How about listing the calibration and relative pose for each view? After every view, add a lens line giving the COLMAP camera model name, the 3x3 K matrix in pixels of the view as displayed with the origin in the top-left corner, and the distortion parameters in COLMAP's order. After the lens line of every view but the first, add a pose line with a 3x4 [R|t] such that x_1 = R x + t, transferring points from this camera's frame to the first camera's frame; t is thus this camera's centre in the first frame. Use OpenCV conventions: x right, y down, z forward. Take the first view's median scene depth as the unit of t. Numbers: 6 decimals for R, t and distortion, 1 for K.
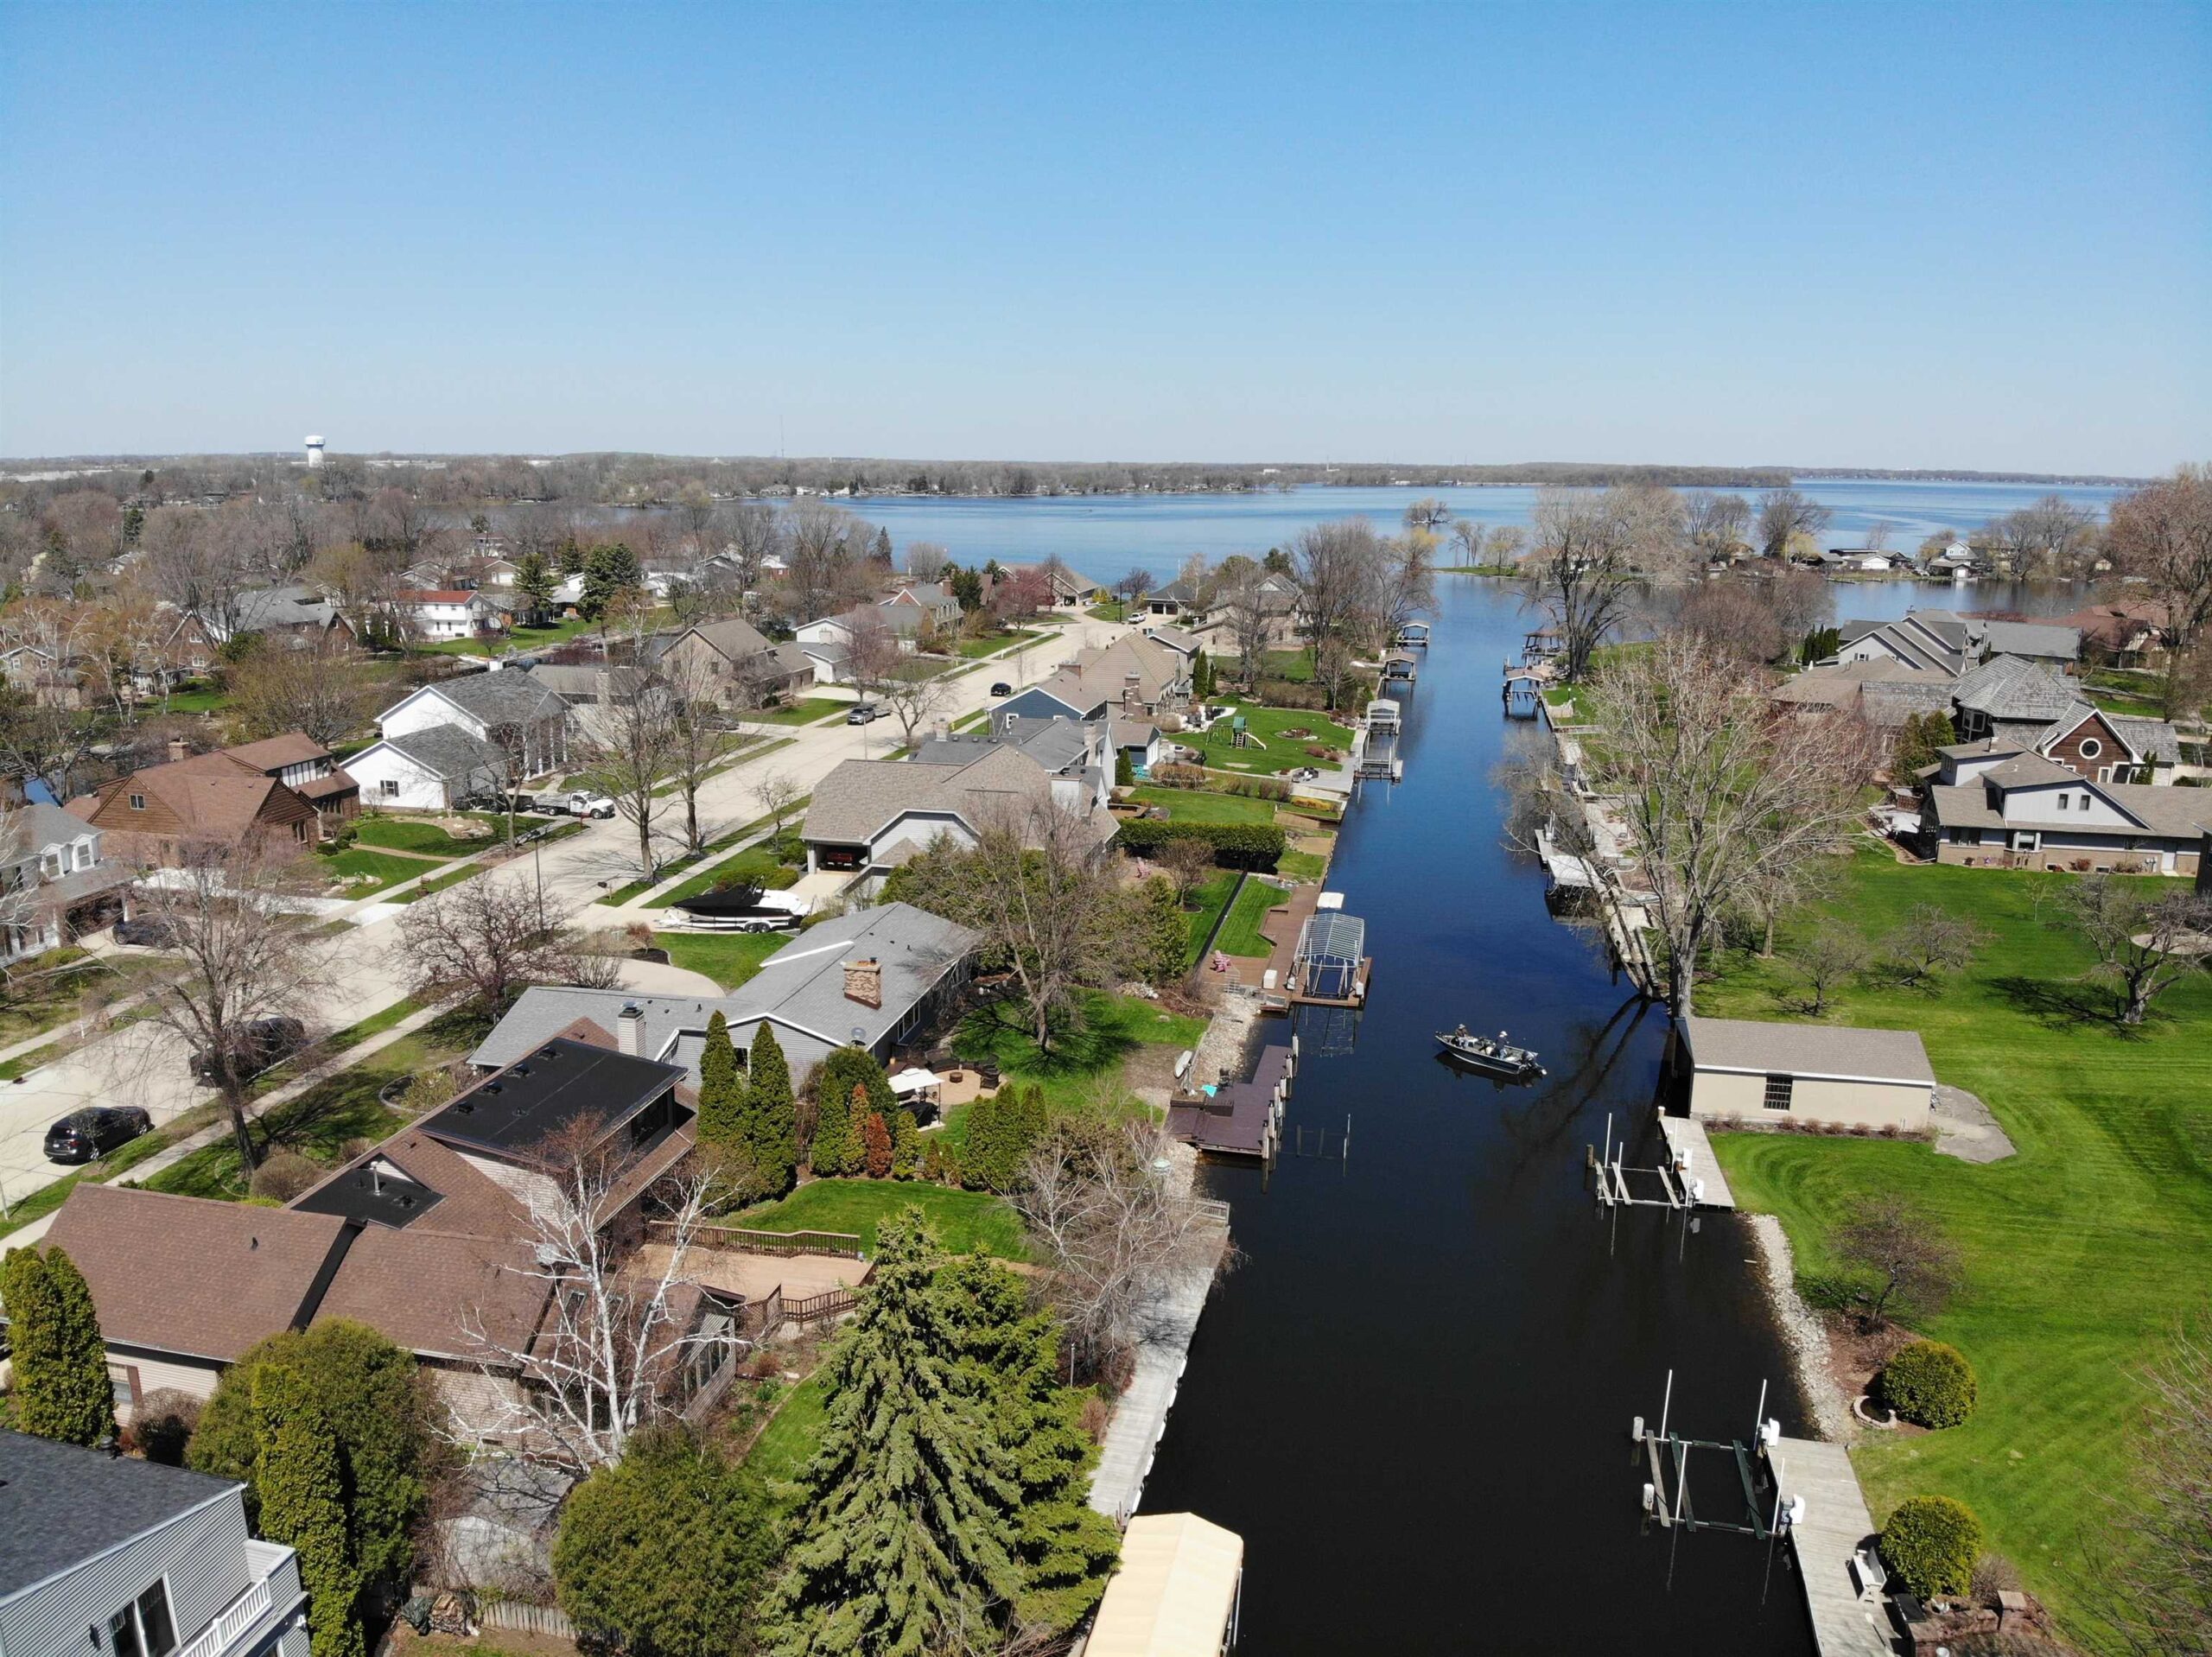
lens RADIAL K [[1603.2, 0, 1106.0], [0, 1603.2, 828.5], [0, 0, 1]] dist [0.144233, -0.303189]
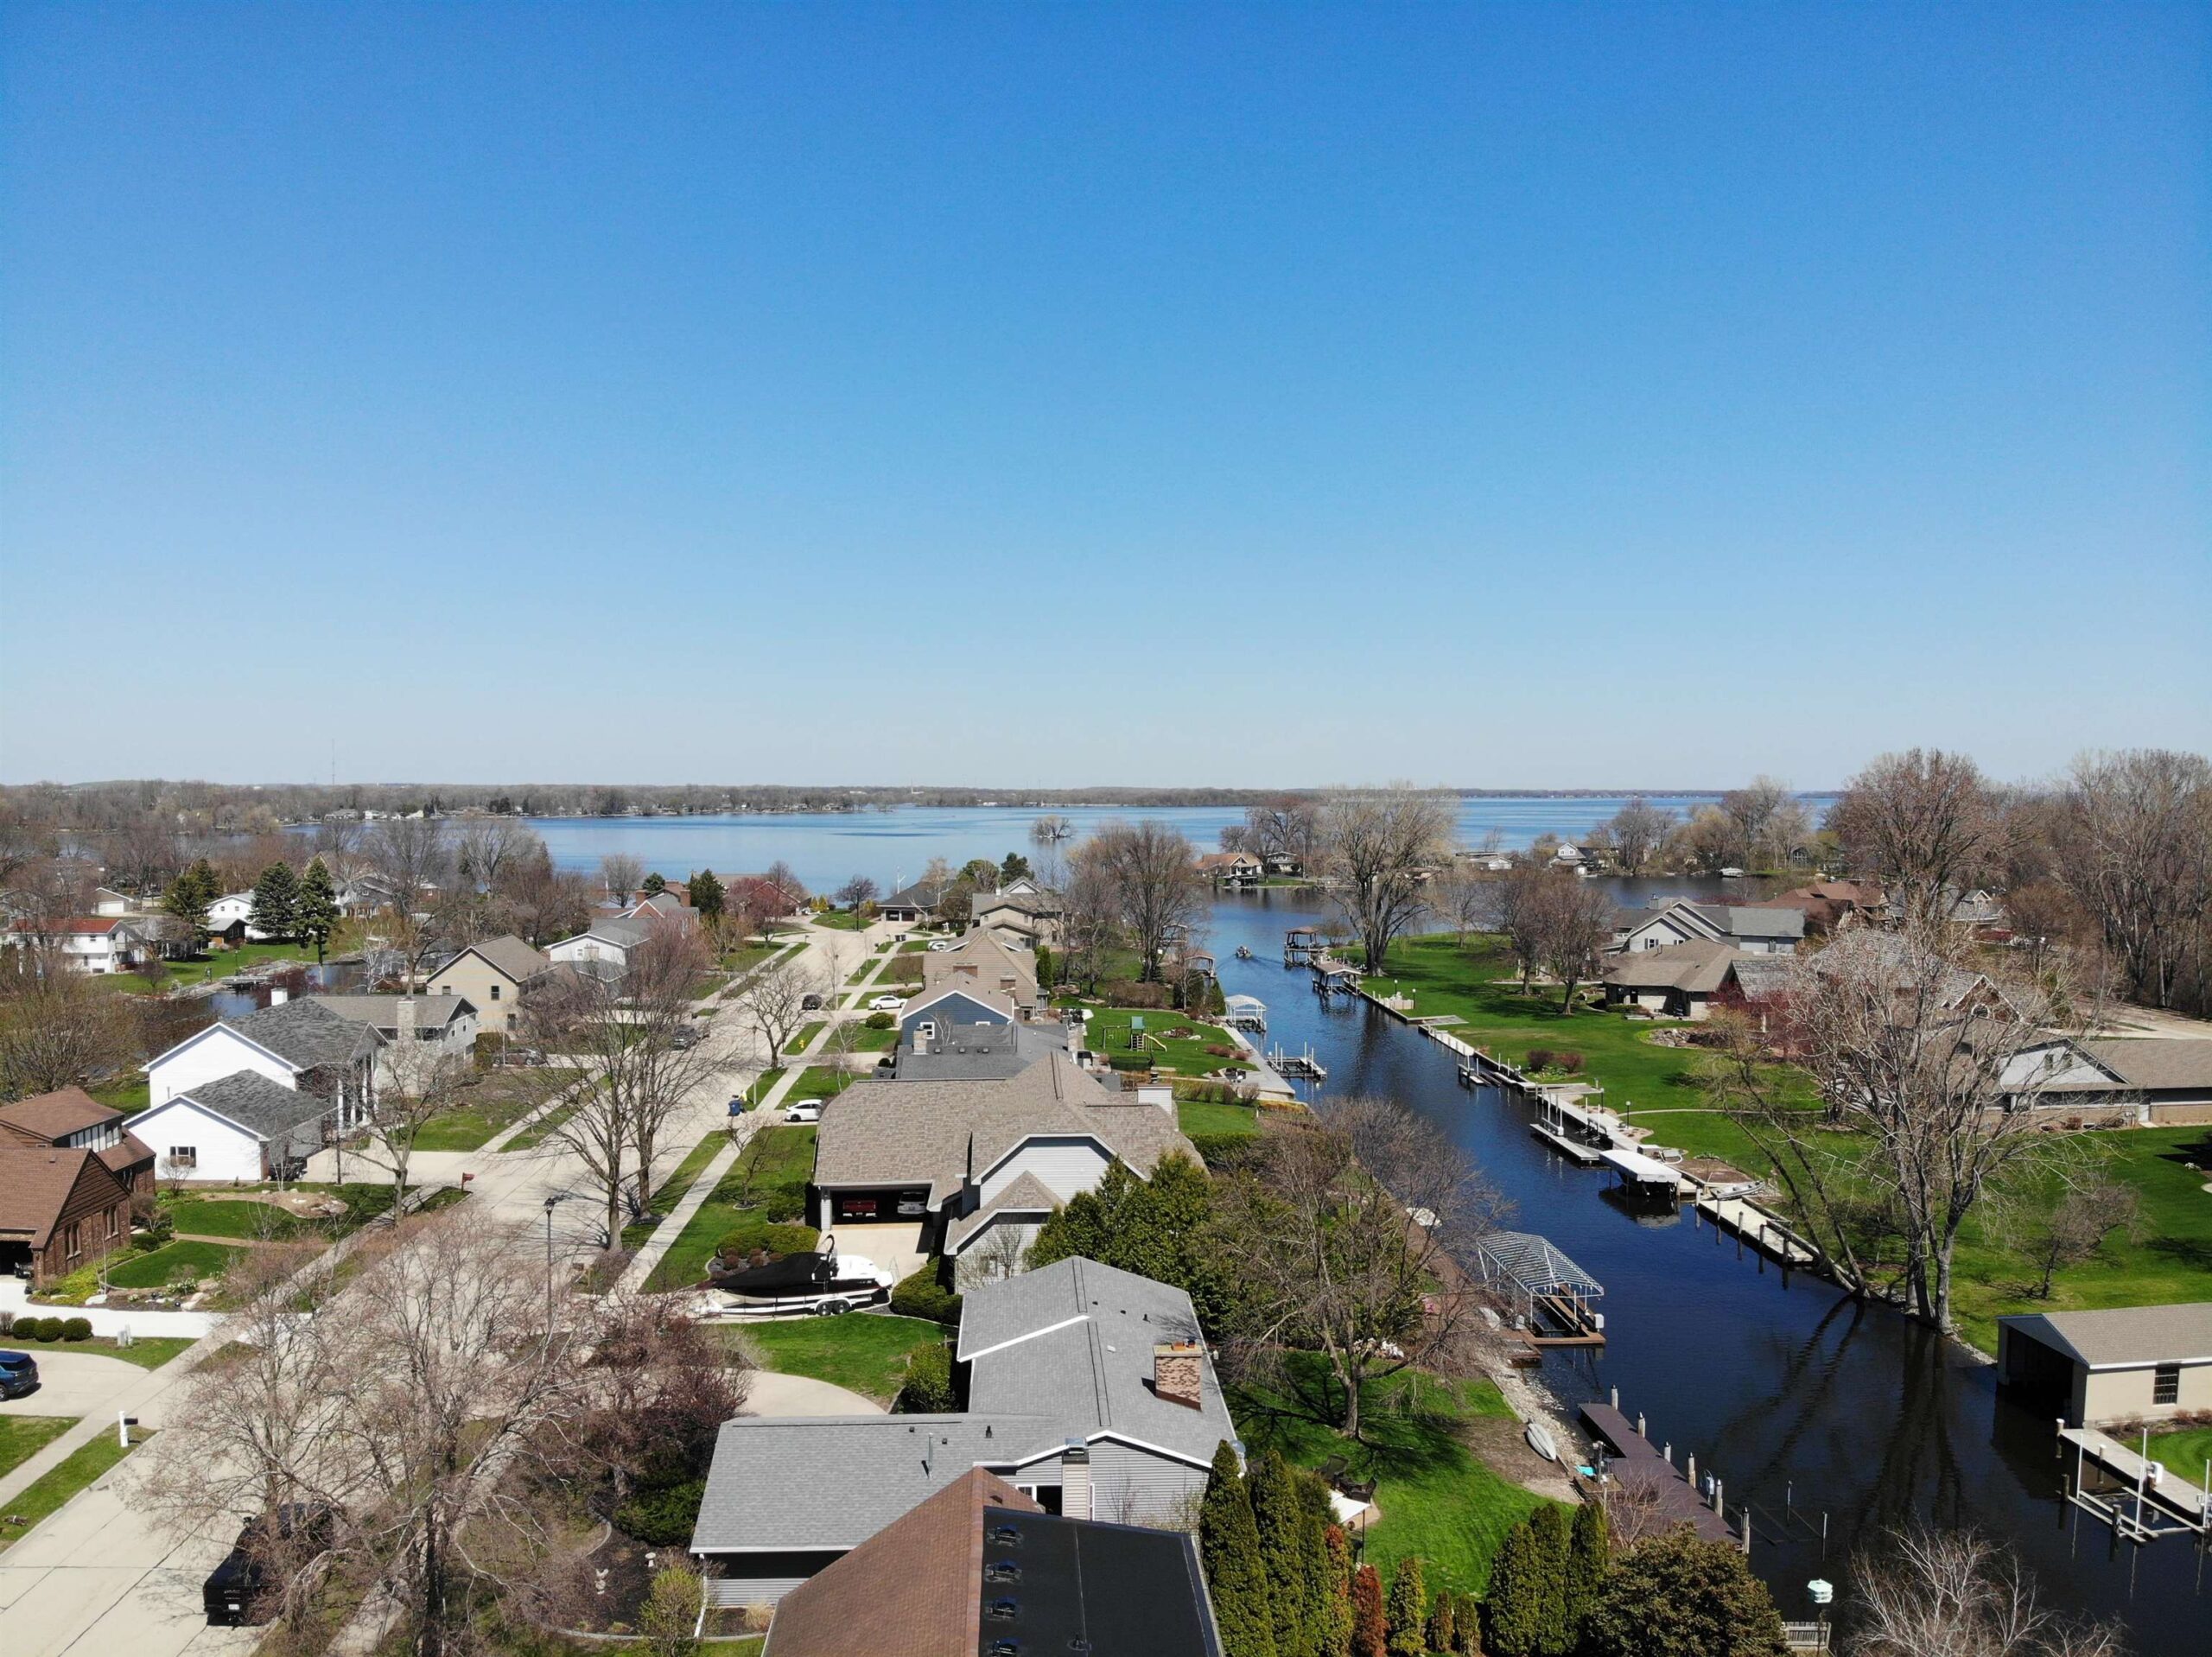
lens RADIAL K [[1615.7, 0, 1106.0], [0, 1615.7, 828.5], [0, 0, 1]] dist [0.066556, -0.176012]
pose [[0.967692, -0.013741, 0.251762, -0.307079], [0.062350, 0.980543, -0.186138, -0.010926], [-0.244306, 0.195822, 0.949720, 0.207095]]
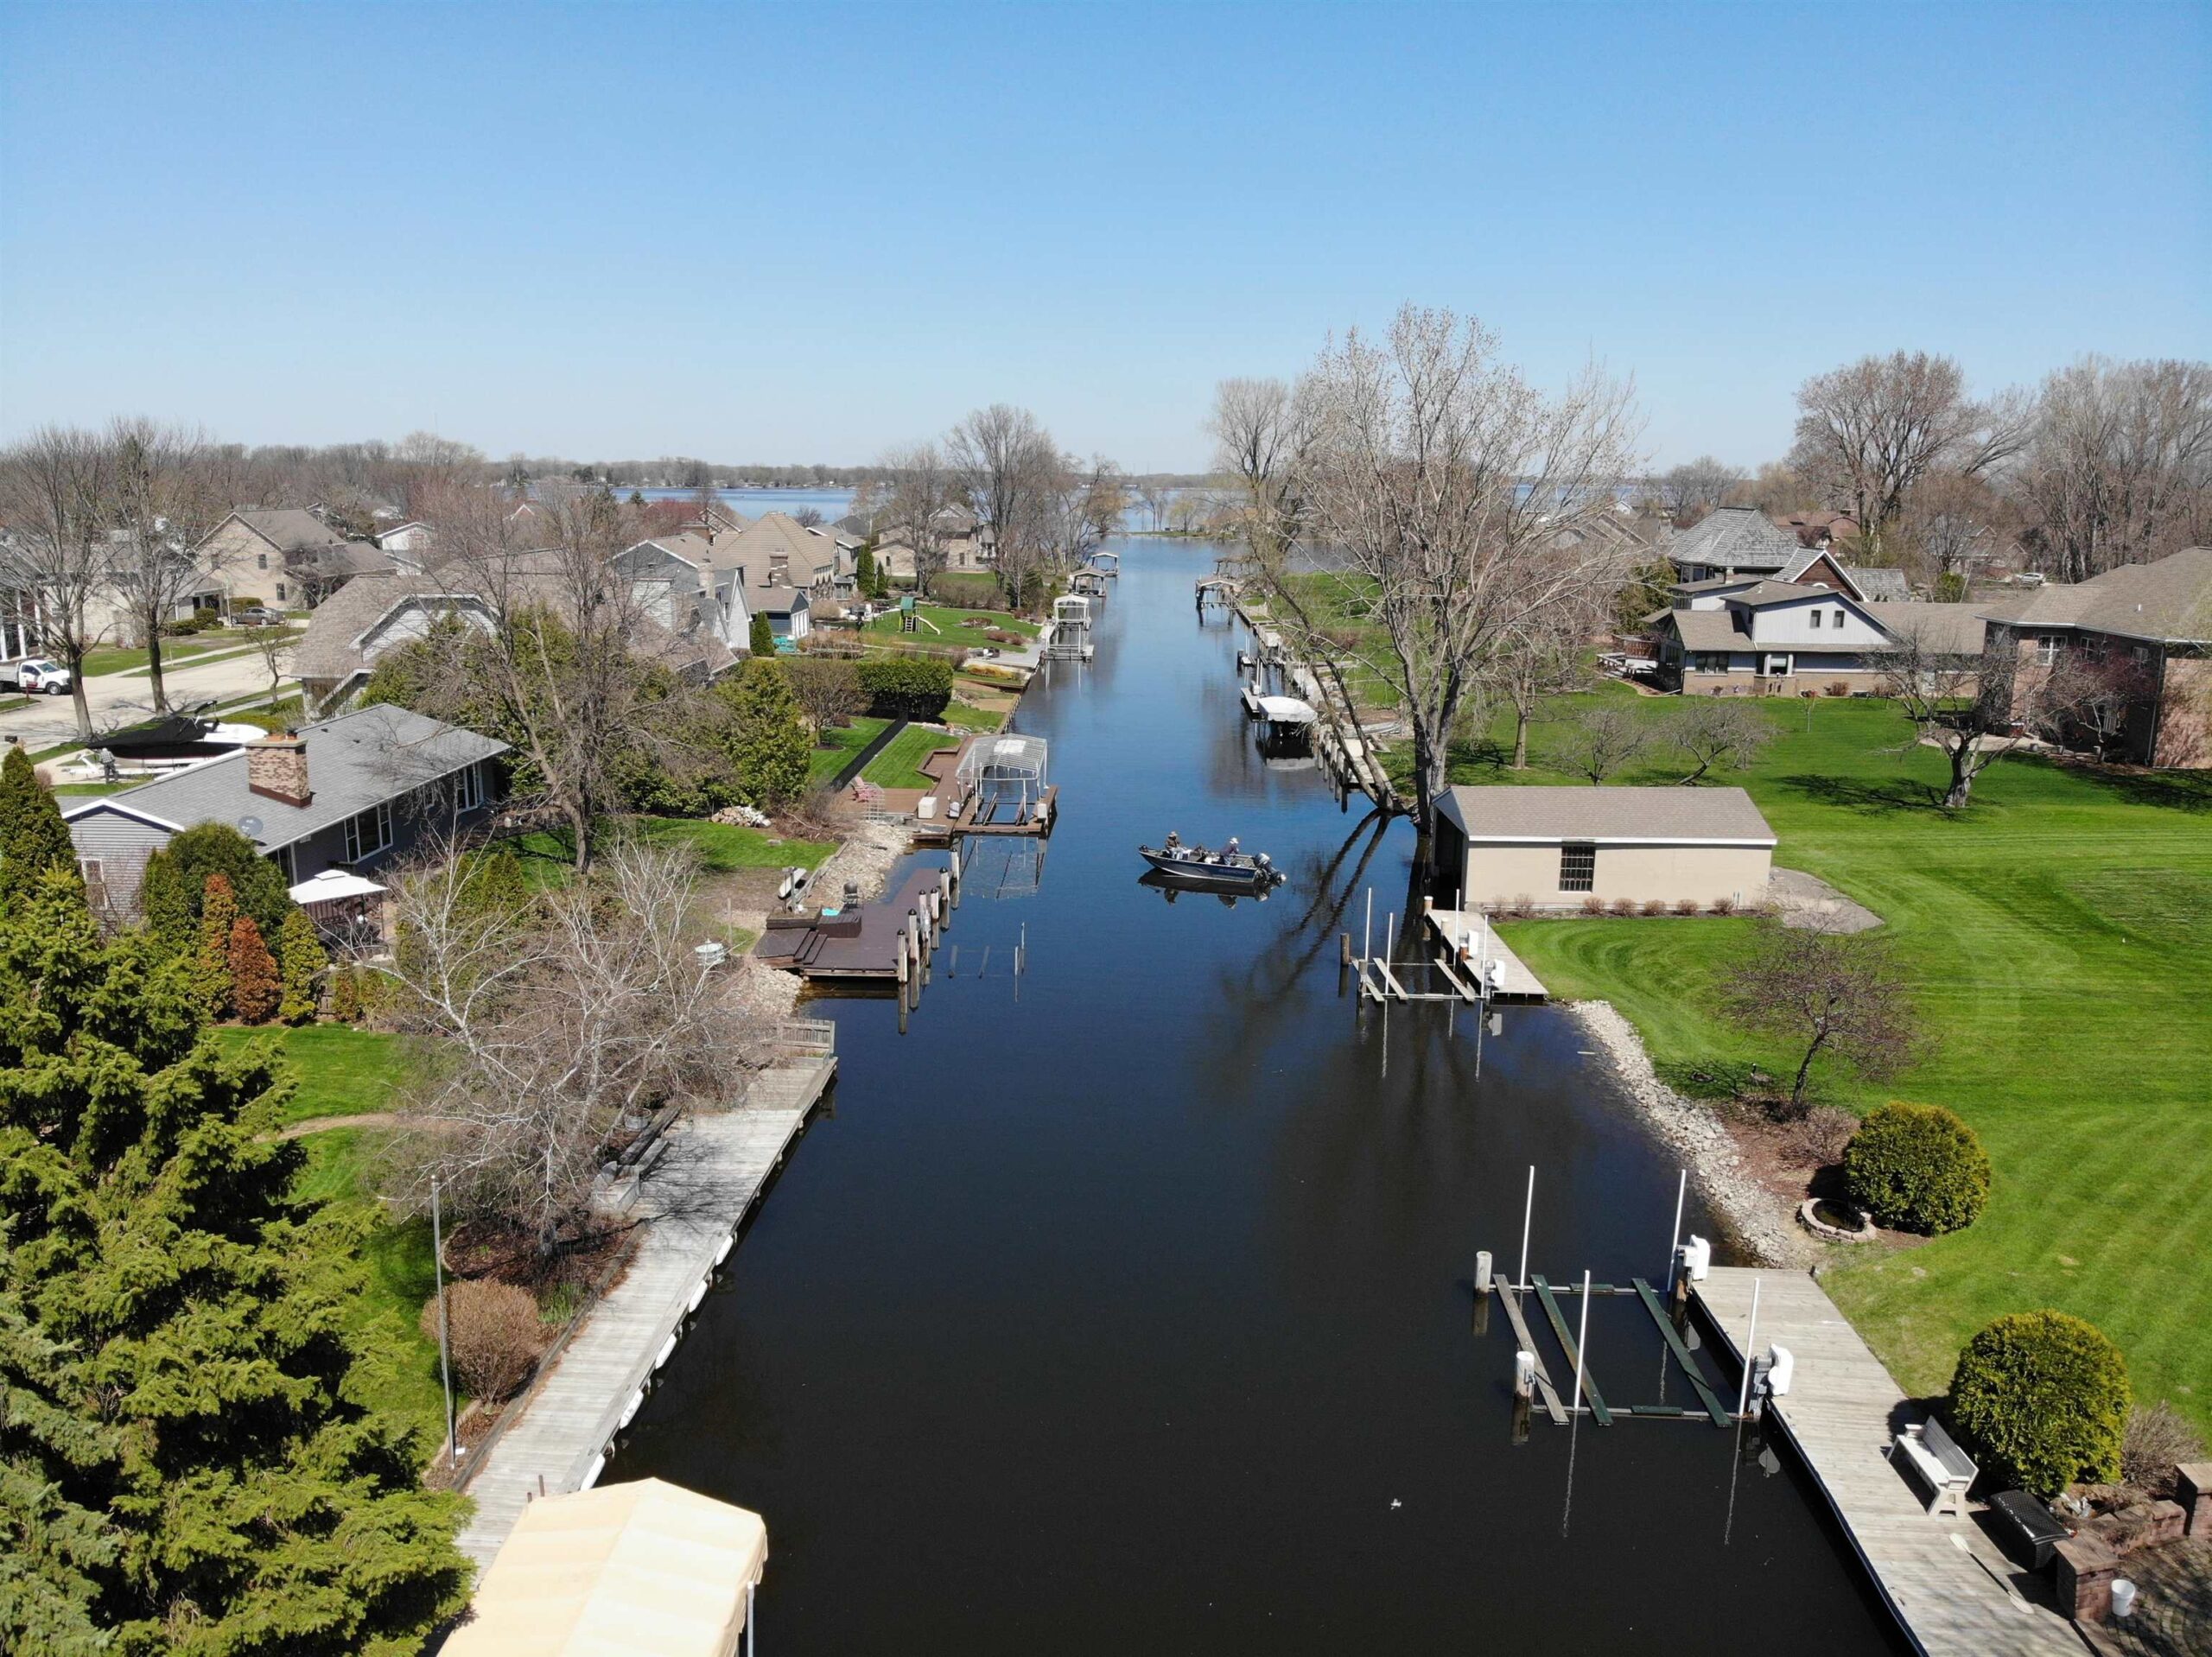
lens RADIAL K [[1625.9, 0, 1093.3], [0, 1625.9, 815.5], [0, 0, 1]] dist [0.091236, -0.234251]
pose [[0.984121, -0.037027, 0.173595, 0.047688], [0.039163, 0.999193, -0.008891, 0.111350], [-0.173126, 0.015548, 0.984777, 0.237974]]
